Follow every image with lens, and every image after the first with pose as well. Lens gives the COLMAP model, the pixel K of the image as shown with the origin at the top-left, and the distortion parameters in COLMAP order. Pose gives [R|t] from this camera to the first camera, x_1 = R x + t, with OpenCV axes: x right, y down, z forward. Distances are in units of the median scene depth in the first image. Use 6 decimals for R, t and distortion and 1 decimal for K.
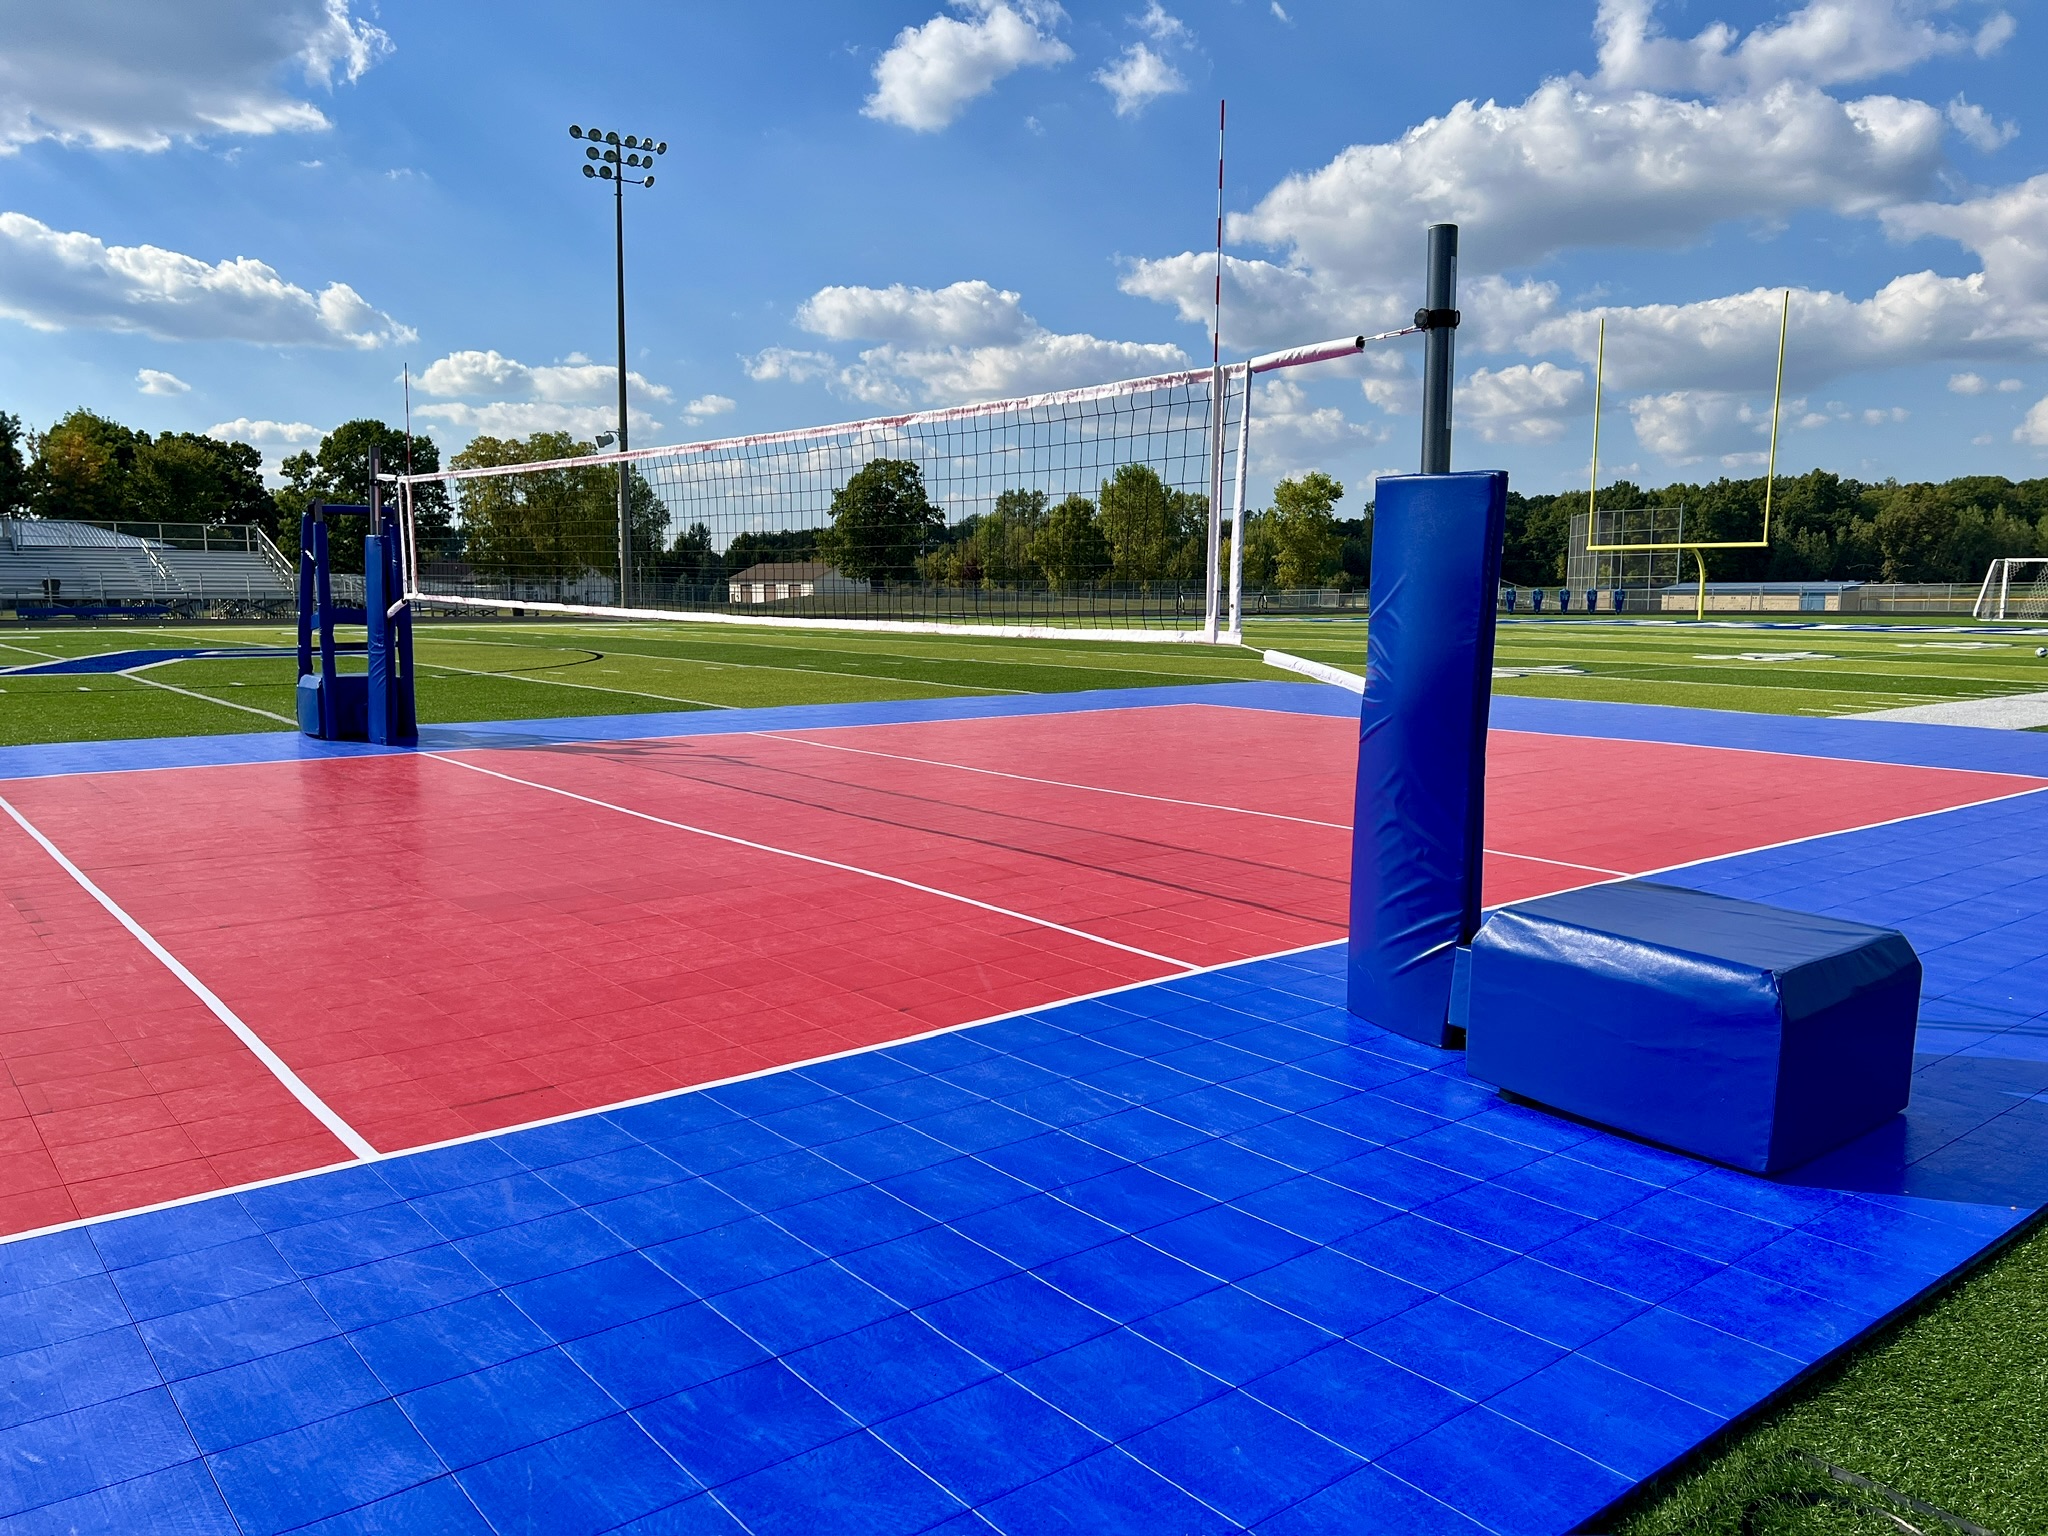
lens RADIAL K [[1527.6, 0, 1025.8], [0, 1527.6, 806.3], [0, 0, 1]] dist [0.044634, -0.031305]
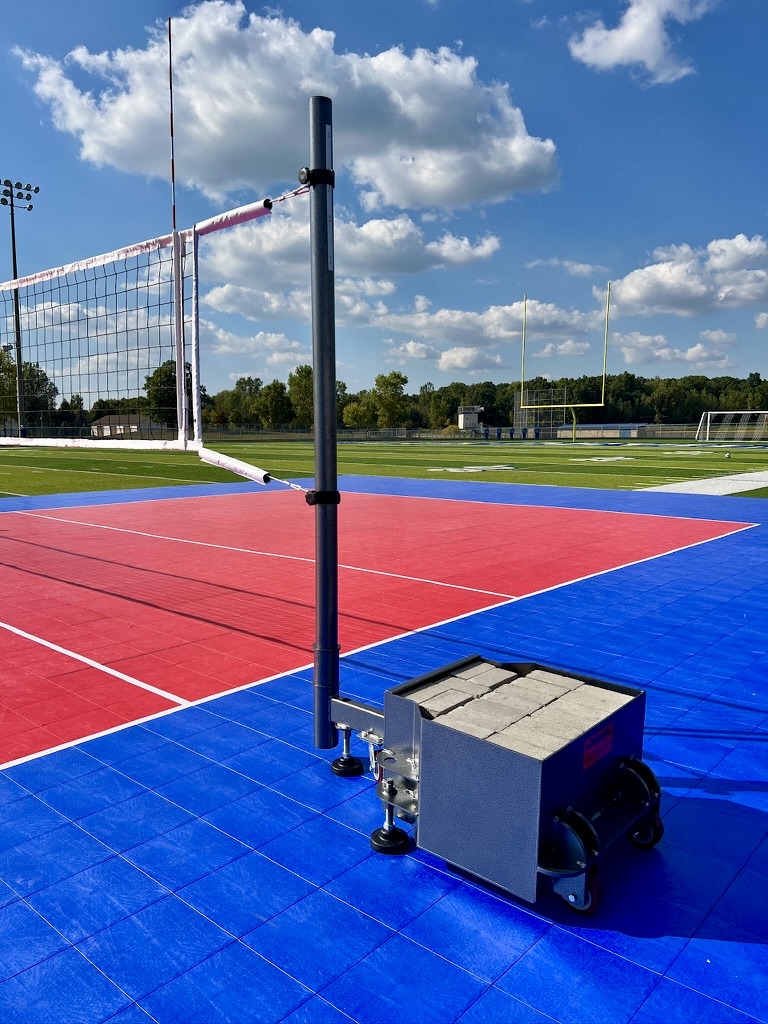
lens RADIAL K [[760.3, 0, 386.1], [0, 760.3, 534.1], [0, 0, 1]] dist [0.101700, -0.167551]
pose [[0.985866, -0.026459, 0.165436, 0.007293], [0.027098, 0.999631, -0.001606, -0.001243], [-0.165332, 0.006067, 0.986219, 0.013614]]
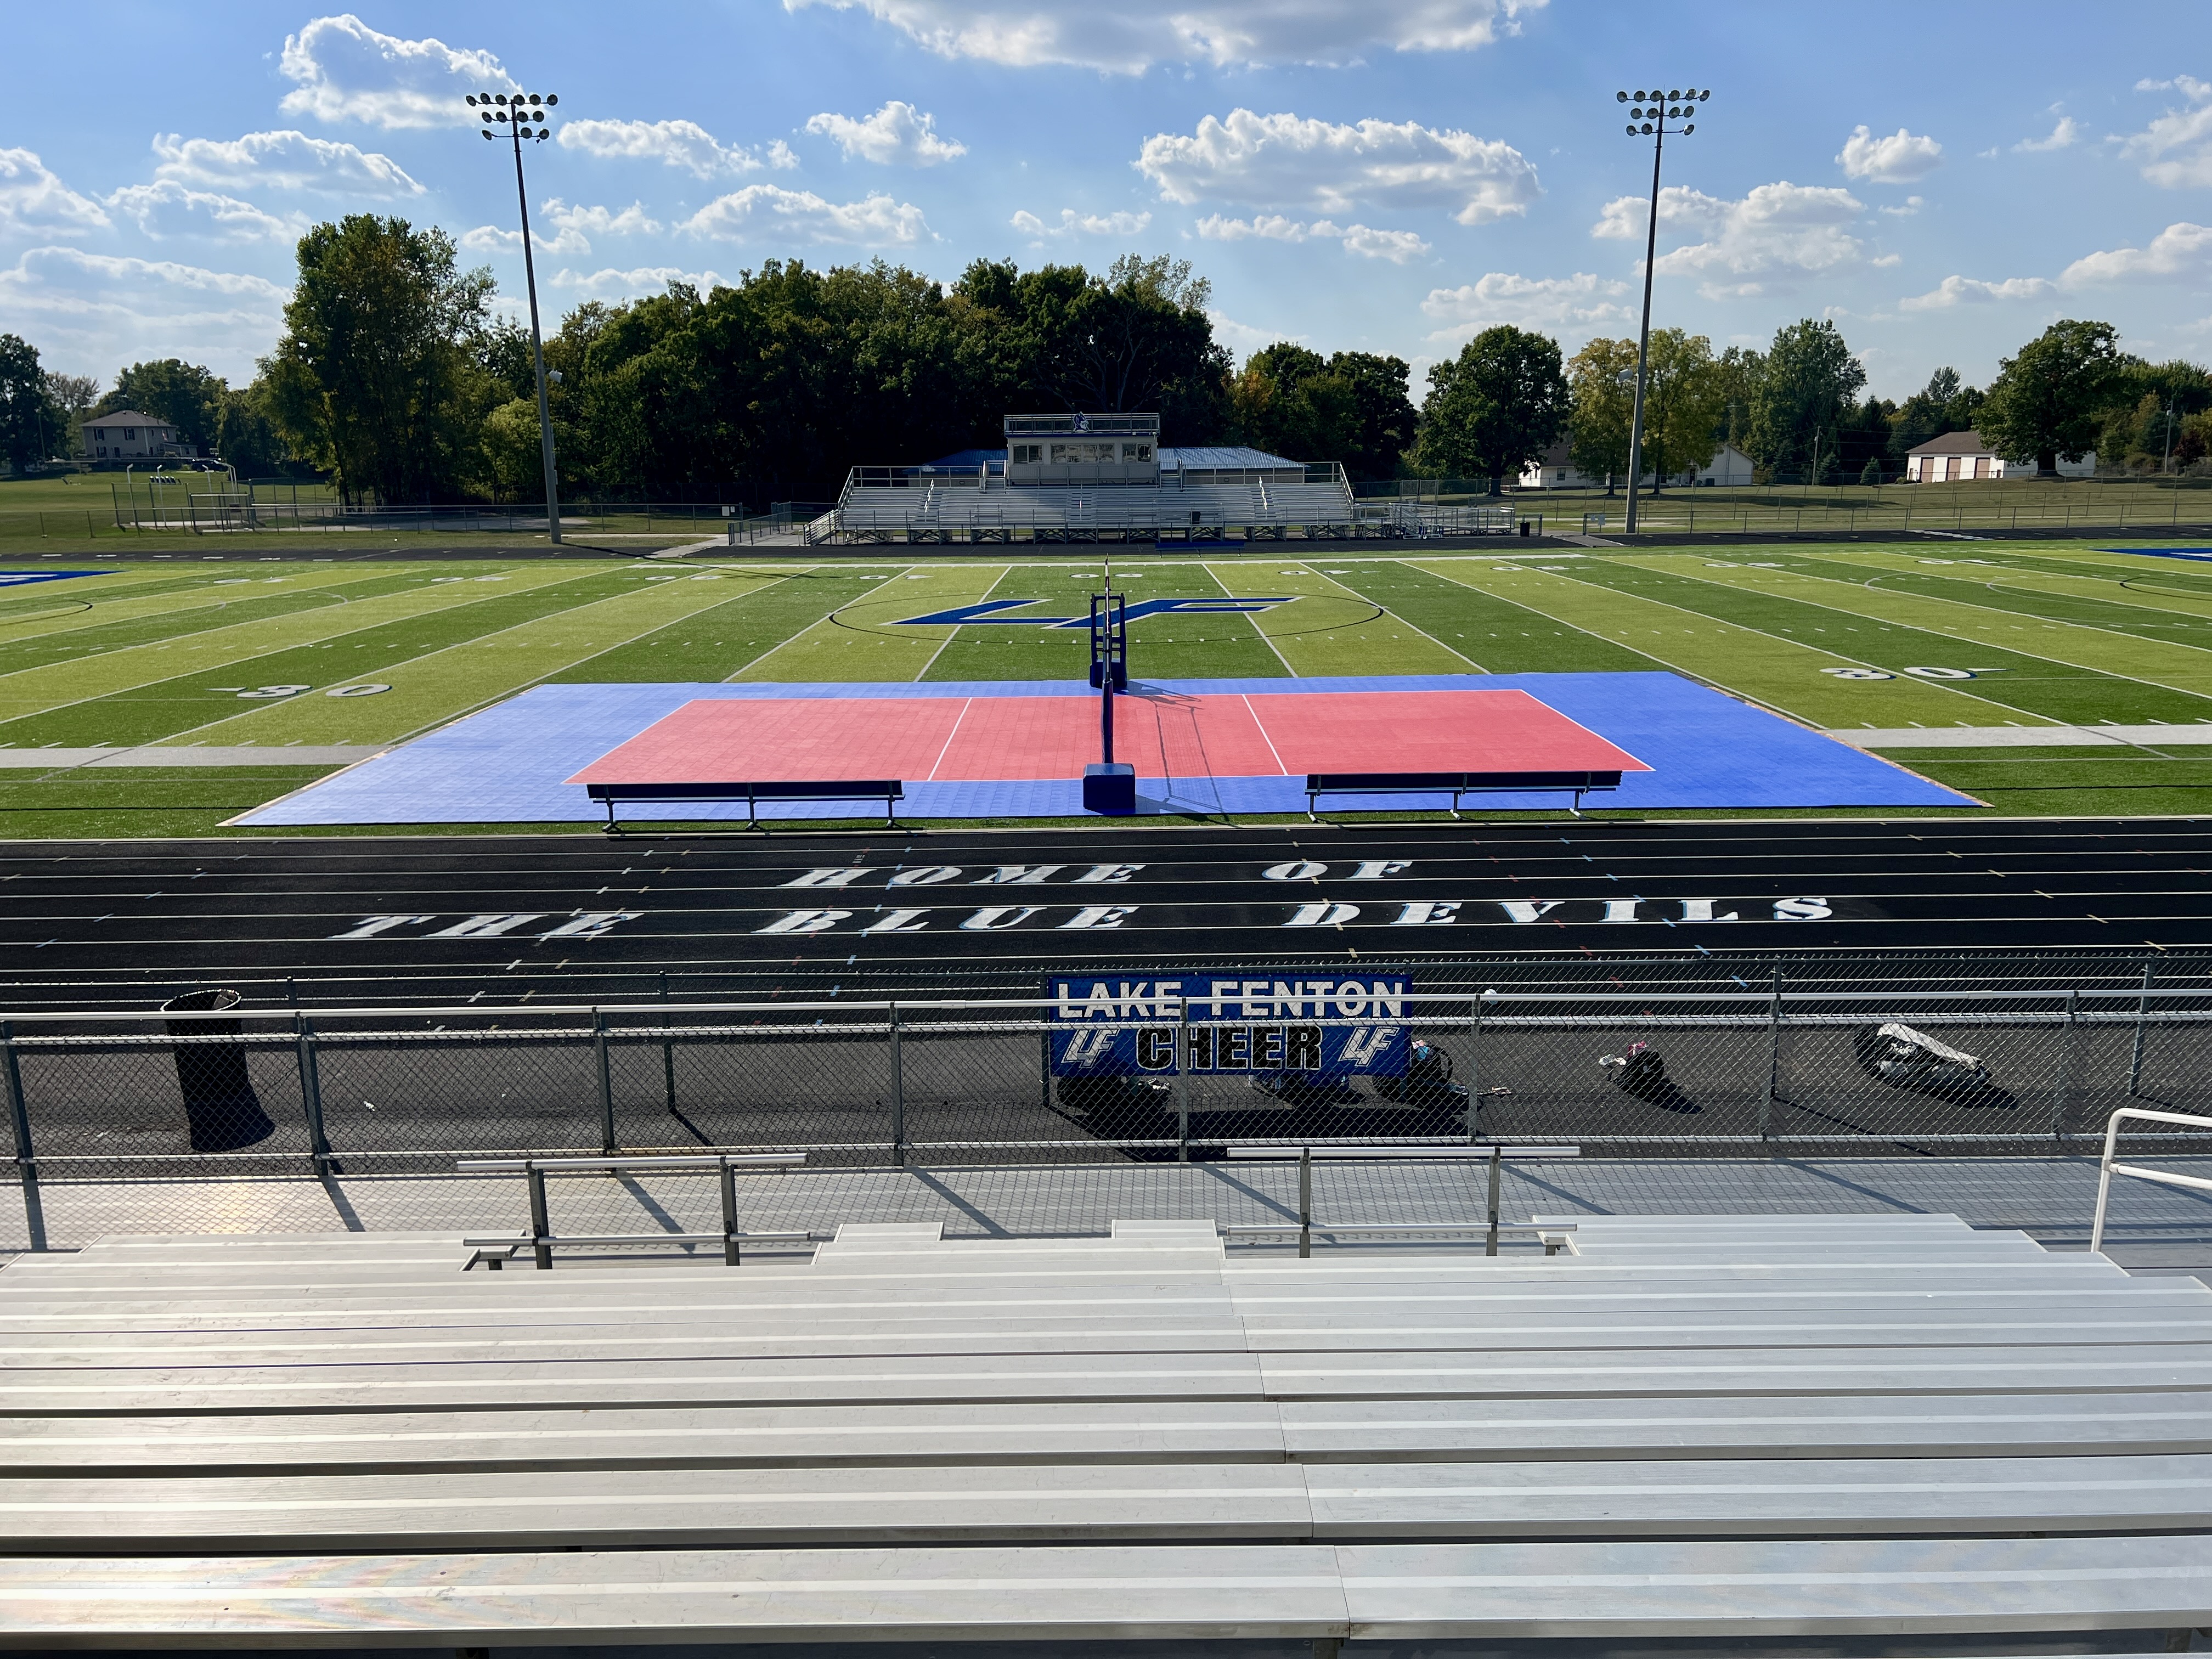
lens RADIAL K [[1650.0, 0, 1107.9], [0, 1650.0, 870.9], [0, 0, 1]] dist [0.044634, -0.031305]
pose [[0.777544, 0.146408, -0.611547, 0.132772], [-0.076010, 0.987270, 0.139715, -0.013349], [0.624218, -0.062151, 0.778774, -0.115371]]
